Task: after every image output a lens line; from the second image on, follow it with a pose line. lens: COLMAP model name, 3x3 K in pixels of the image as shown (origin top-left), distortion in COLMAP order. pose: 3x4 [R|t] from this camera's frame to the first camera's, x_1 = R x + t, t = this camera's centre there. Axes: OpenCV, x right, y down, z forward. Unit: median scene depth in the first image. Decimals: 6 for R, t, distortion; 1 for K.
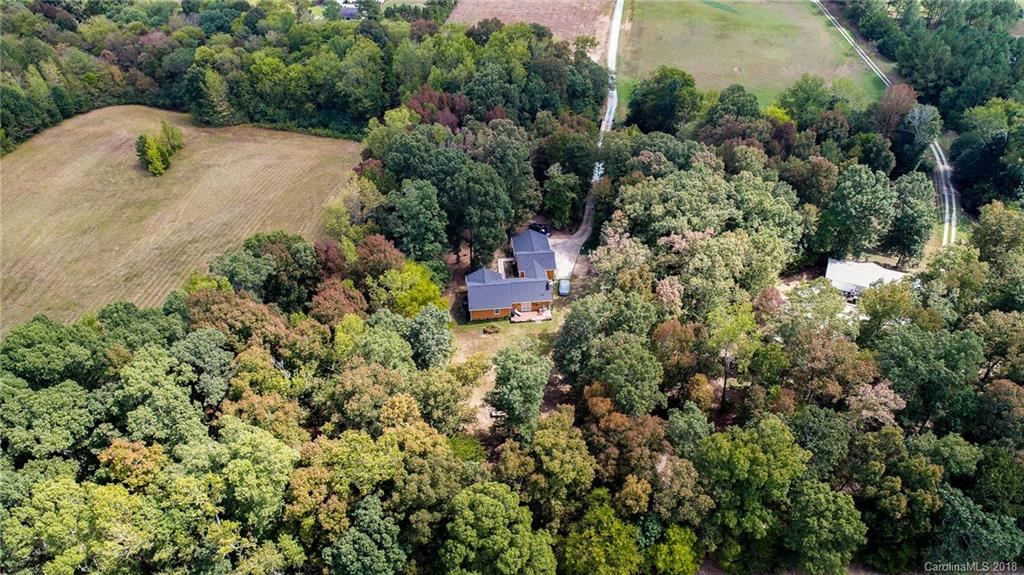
lens RADIAL K [[702.9, 0, 508.9], [0, 702.9, 288.2], [0, 0, 1]] dist [-0.005548, 0.001555]
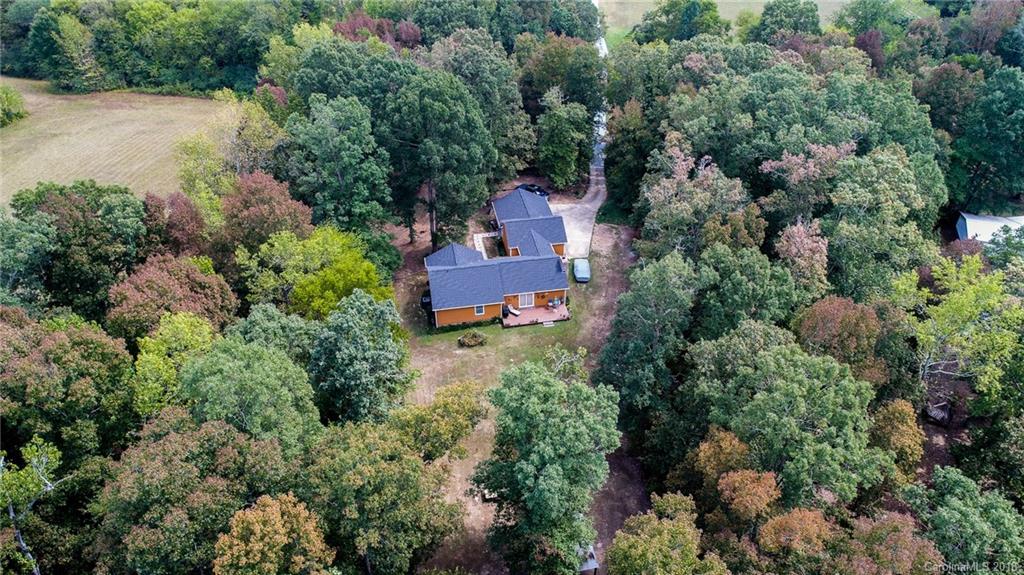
lens RADIAL K [[702.9, 0, 508.9], [0, 702.9, 288.2], [0, 0, 1]] dist [-0.005548, 0.001555]
pose [[0.997386, -0.046268, 0.055499, -0.022621], [0.048039, 0.998364, -0.031012, 0.031434], [-0.053974, 0.033597, 0.997977, 0.366431]]
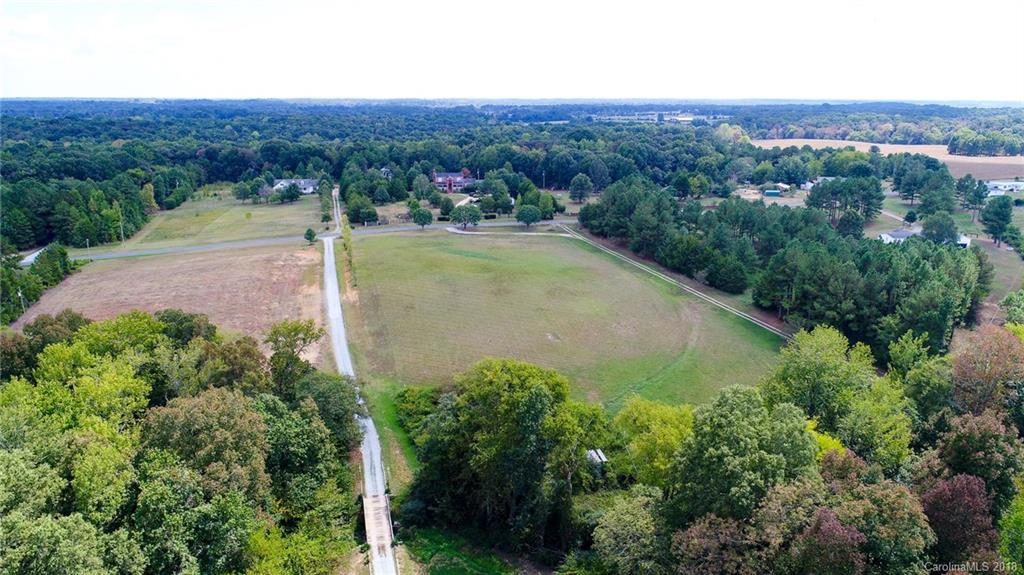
lens RADIAL K [[702.9, 0, 508.9], [0, 702.9, 288.2], [0, 0, 1]] dist [-0.005548, 0.001555]
pose [[0.903188, -0.118524, 0.412557, 0.077787], [0.260029, 0.915774, -0.306174, -0.306908], [-0.341520, 0.383809, 0.857936, 0.837462]]
